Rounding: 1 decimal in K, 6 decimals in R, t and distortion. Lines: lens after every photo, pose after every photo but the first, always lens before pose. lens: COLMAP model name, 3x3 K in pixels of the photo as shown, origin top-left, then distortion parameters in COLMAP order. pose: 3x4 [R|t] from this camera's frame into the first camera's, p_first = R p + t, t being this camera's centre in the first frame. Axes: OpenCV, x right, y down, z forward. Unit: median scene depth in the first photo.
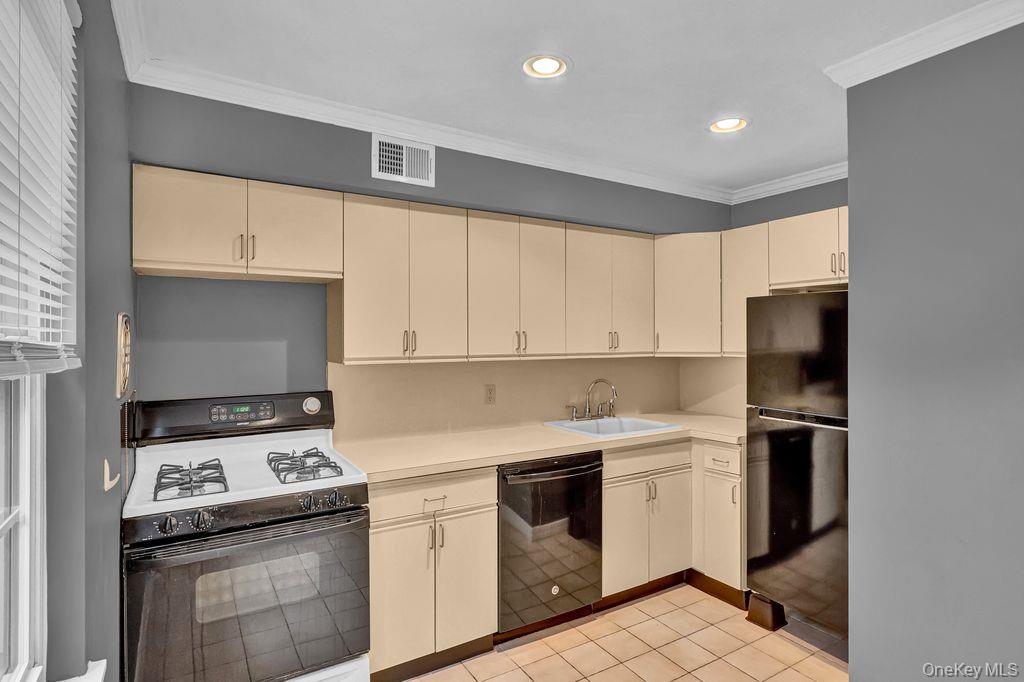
lens RADIAL K [[539.5, 0, 512.3], [0, 539.5, 338.7], [0, 0, 1]] dist [-0.005353, 0.001488]
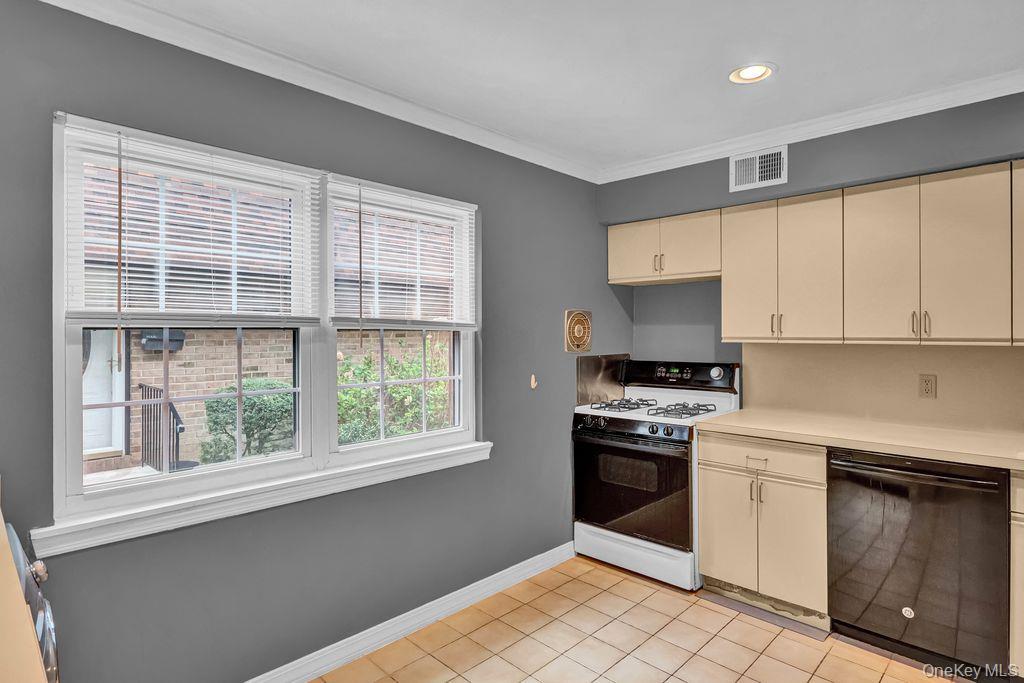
lens RADIAL K [[539.5, 0, 512.2], [0, 539.5, 333.5], [0, 0, 1]] dist [-0.005353, 0.001488]
pose [[0.246807, 0.002907, -0.969060, 0.810189], [-0.003187, 0.999993, 0.002188, 0.026590], [0.969059, 0.002549, 0.246814, 0.196930]]
